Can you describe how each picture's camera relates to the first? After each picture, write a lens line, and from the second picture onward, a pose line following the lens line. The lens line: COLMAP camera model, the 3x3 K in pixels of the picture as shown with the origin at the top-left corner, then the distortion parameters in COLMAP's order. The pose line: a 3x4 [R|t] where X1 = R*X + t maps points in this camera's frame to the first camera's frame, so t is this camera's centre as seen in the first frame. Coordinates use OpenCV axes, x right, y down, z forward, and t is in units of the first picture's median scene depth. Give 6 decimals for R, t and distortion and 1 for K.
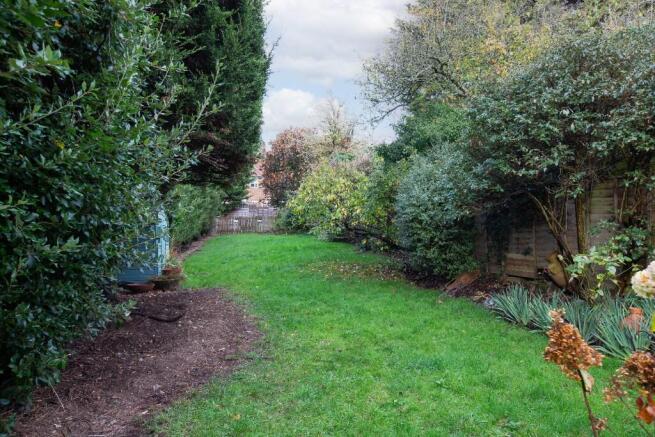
lens RADIAL K [[507.8, 0, 327.1], [0, 507.8, 217.6], [0, 0, 1]] dist [-0.001995, -0.000378]
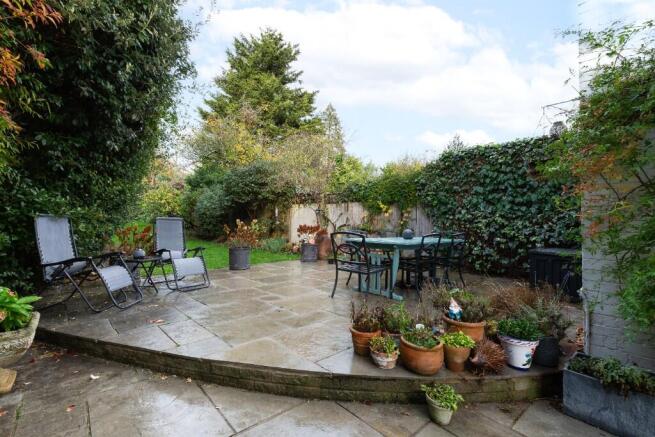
lens RADIAL K [[311.3, 0, 327.0], [0, 311.3, 216.5], [0, 0, 1]] dist [-0.002560, -0.000153]
pose [[0.845919, 0.052246, 0.530746, -0.120363], [-0.055383, 0.998415, -0.010012, -0.000585], [-0.530428, -0.020925, 0.847472, -0.593758]]
